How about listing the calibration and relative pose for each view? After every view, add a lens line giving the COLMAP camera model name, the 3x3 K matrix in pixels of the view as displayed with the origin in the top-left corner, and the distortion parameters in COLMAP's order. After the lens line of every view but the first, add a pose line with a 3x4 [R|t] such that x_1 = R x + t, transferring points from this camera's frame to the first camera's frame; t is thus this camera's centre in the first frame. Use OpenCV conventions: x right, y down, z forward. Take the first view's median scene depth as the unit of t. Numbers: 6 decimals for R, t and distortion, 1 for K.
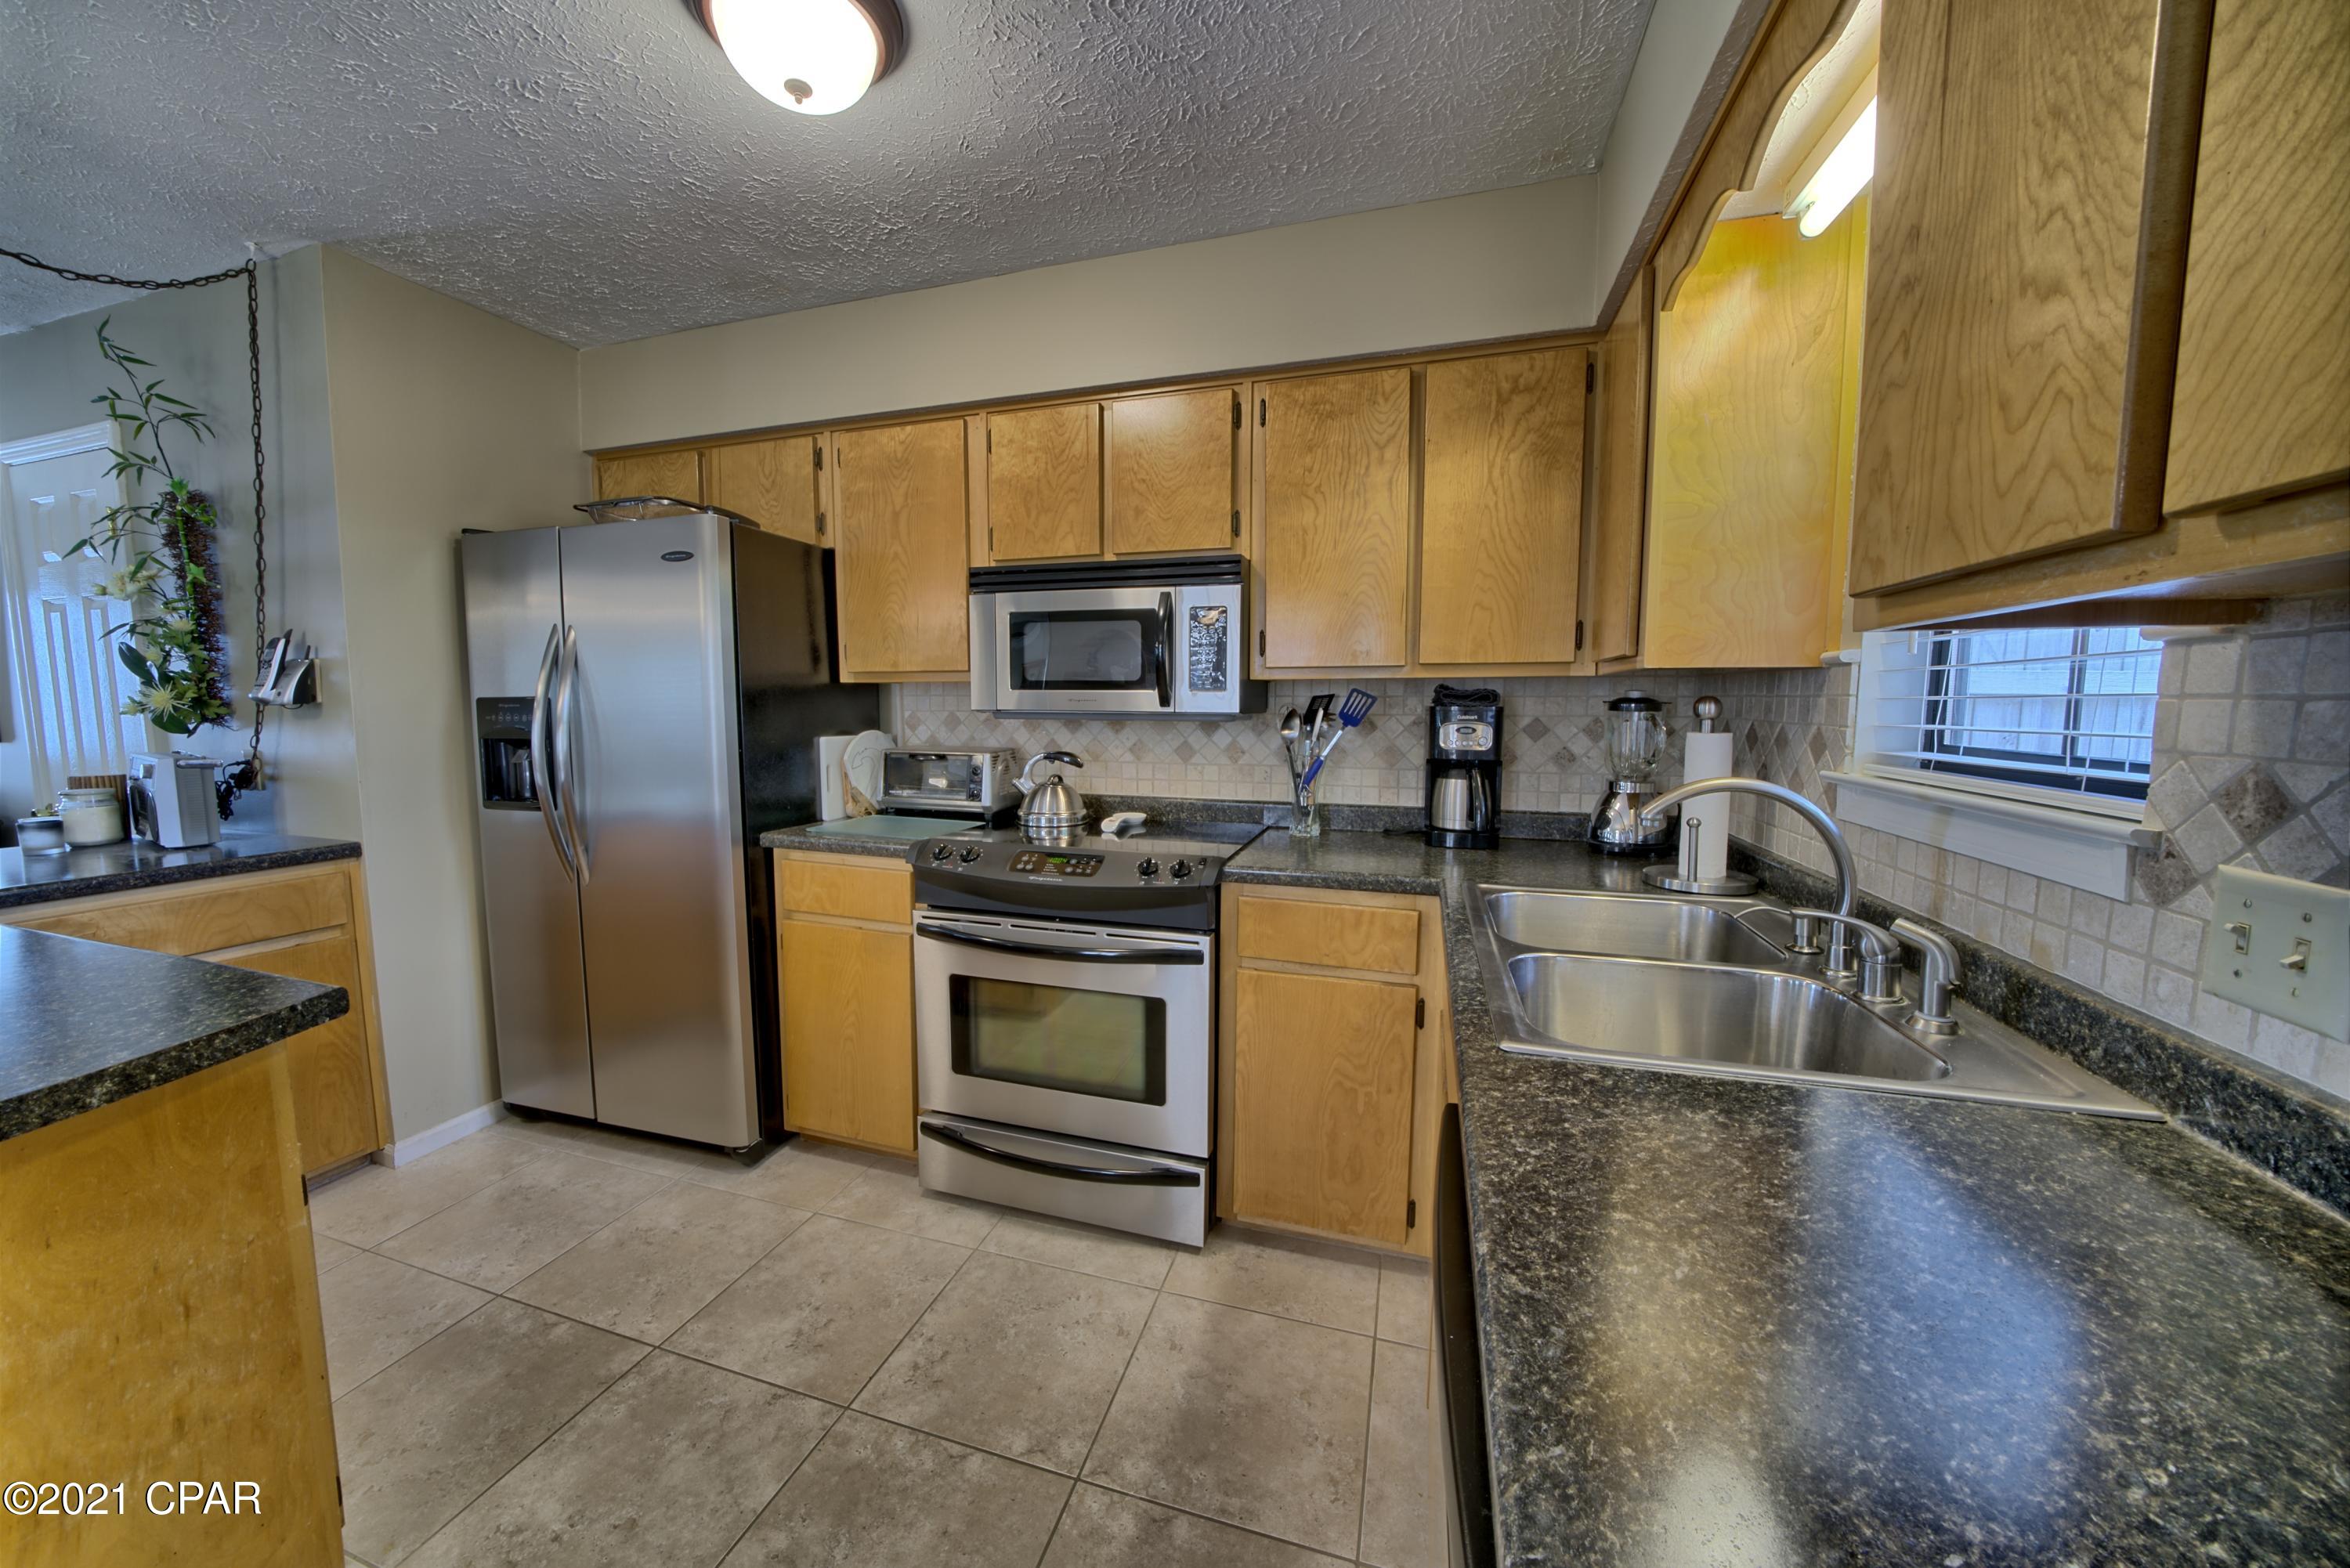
lens RADIAL K [[813.0, 0, 1164.5], [0, 813.0, 775.9], [0, 0, 1]] dist [-0.022409, 0.002133]
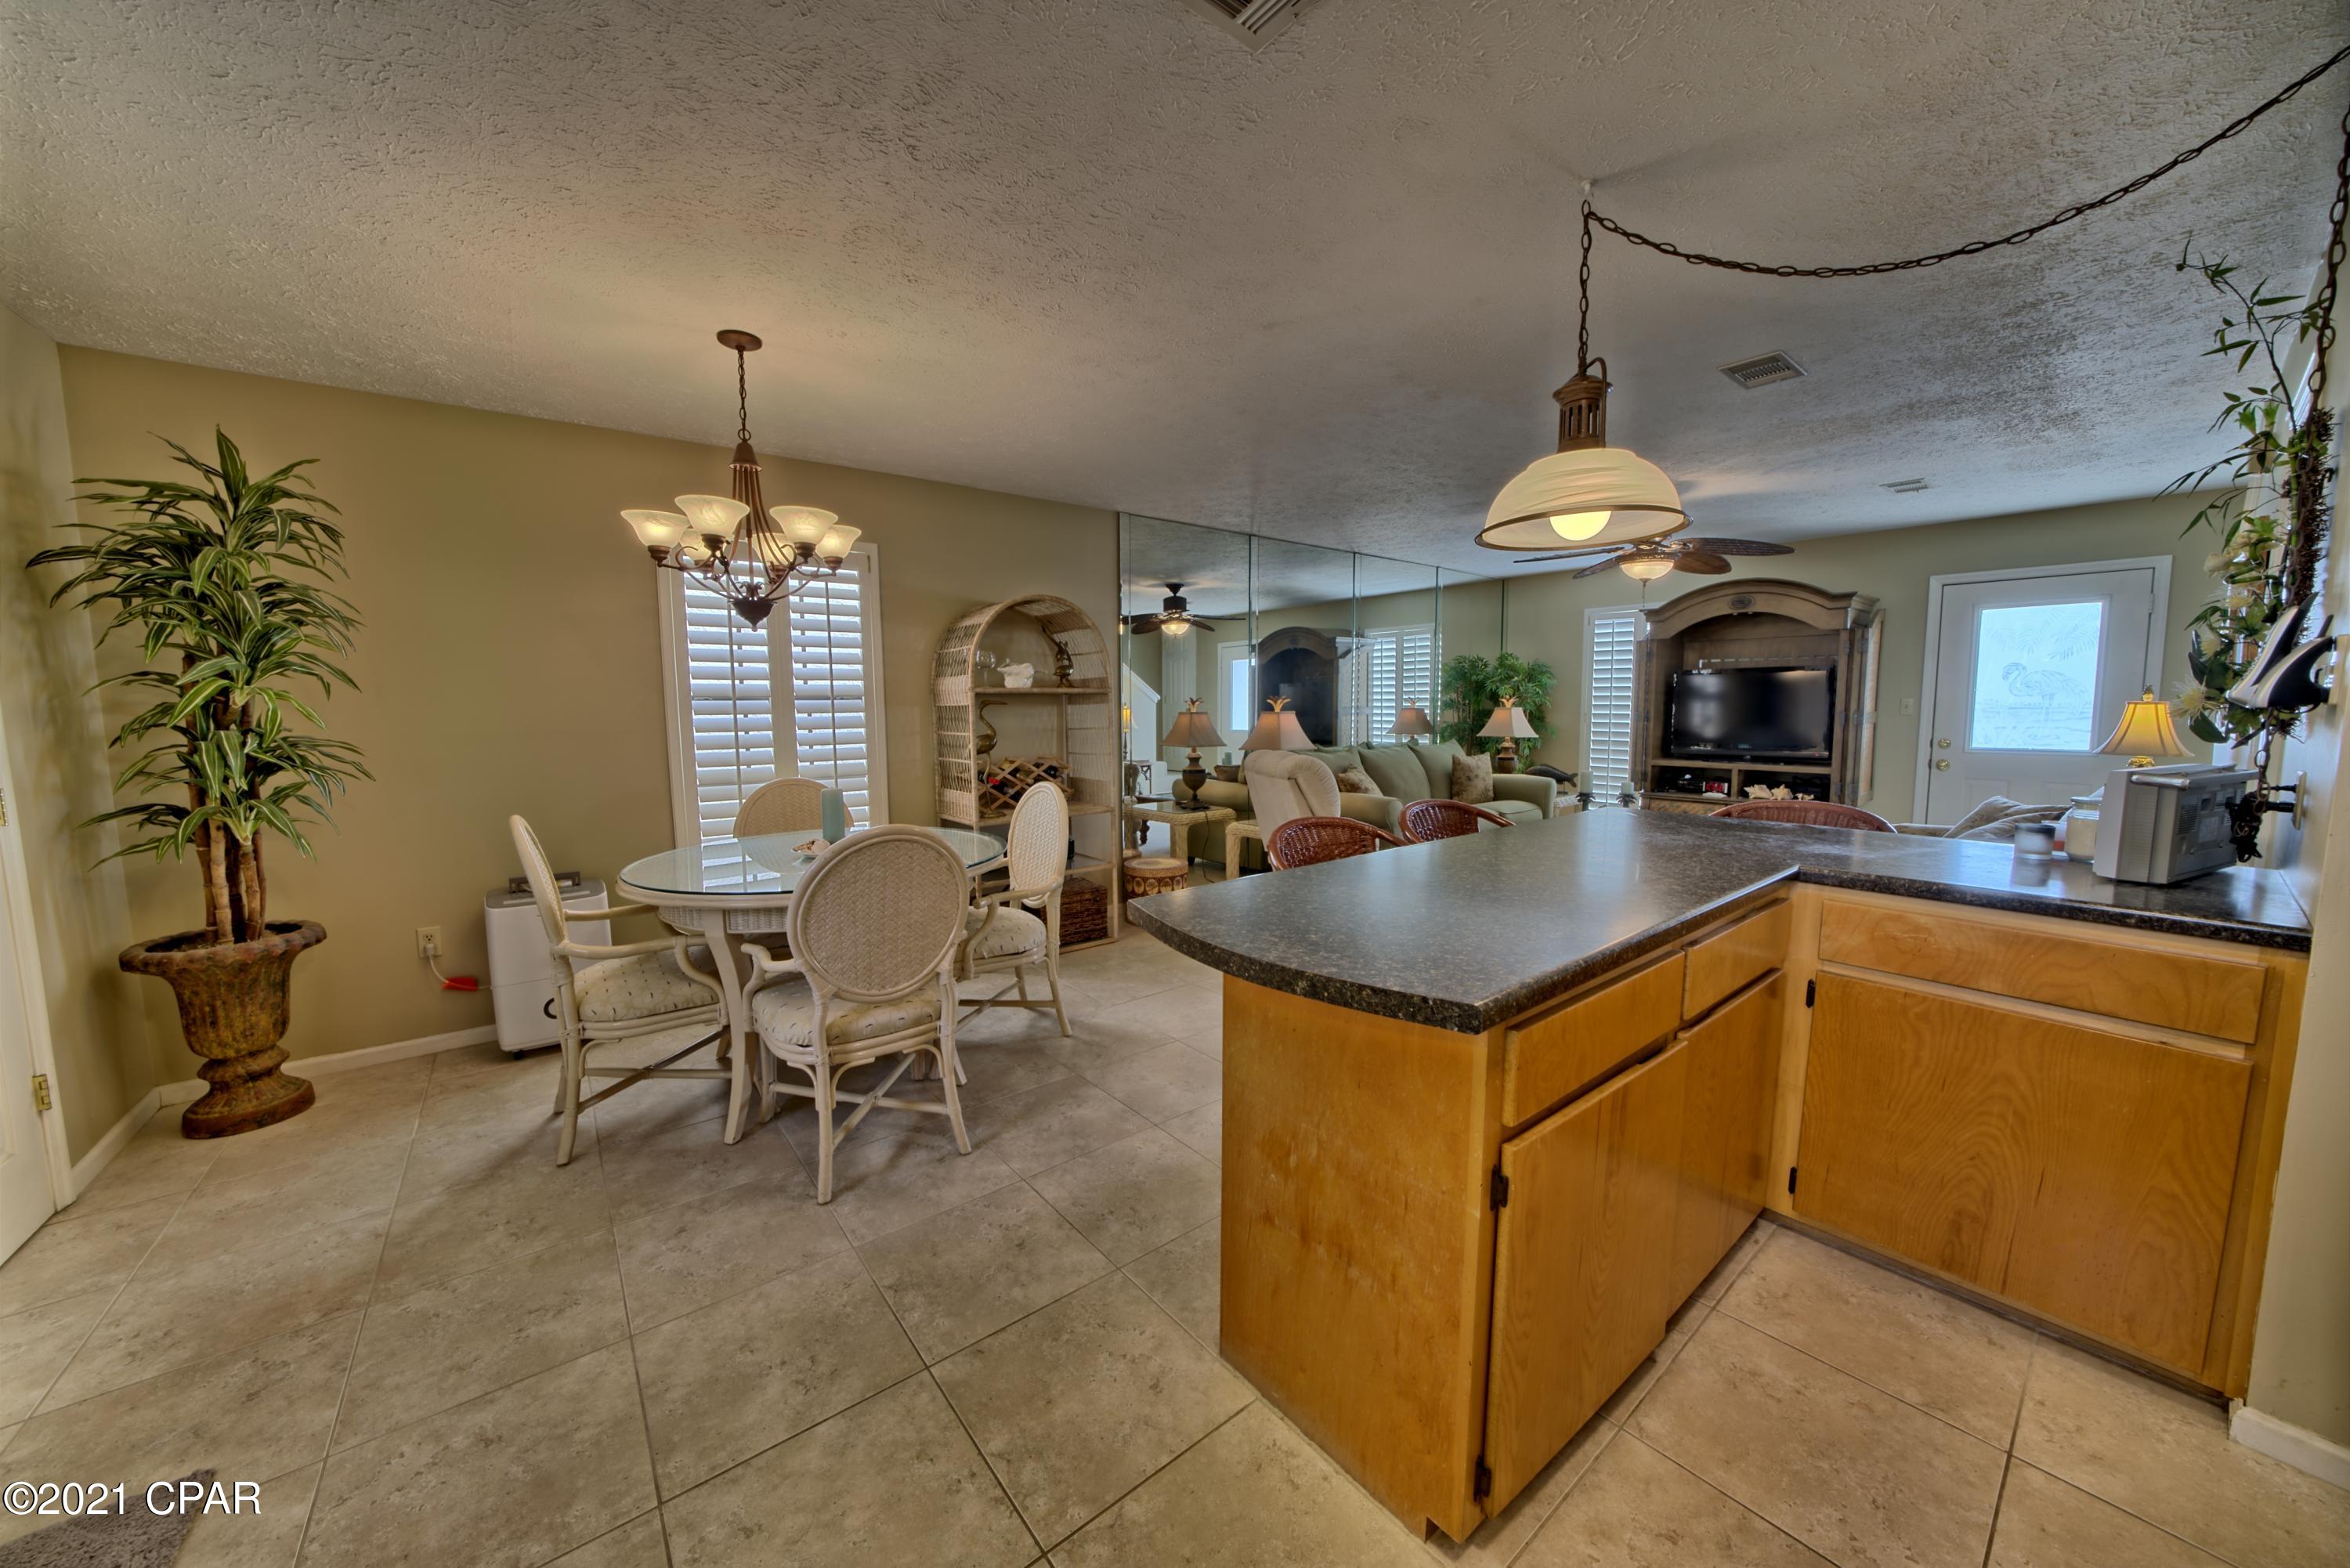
lens RADIAL K [[813.0, 0, 1168.8], [0, 813.0, 782.1], [0, 0, 1]] dist [-0.022409, 0.002133]
pose [[-0.560914, 0.082136, -0.823790, -0.021025], [-0.069106, 0.986948, 0.145458, -0.058078], [0.824985, 0.138518, -0.547917, 0.587758]]
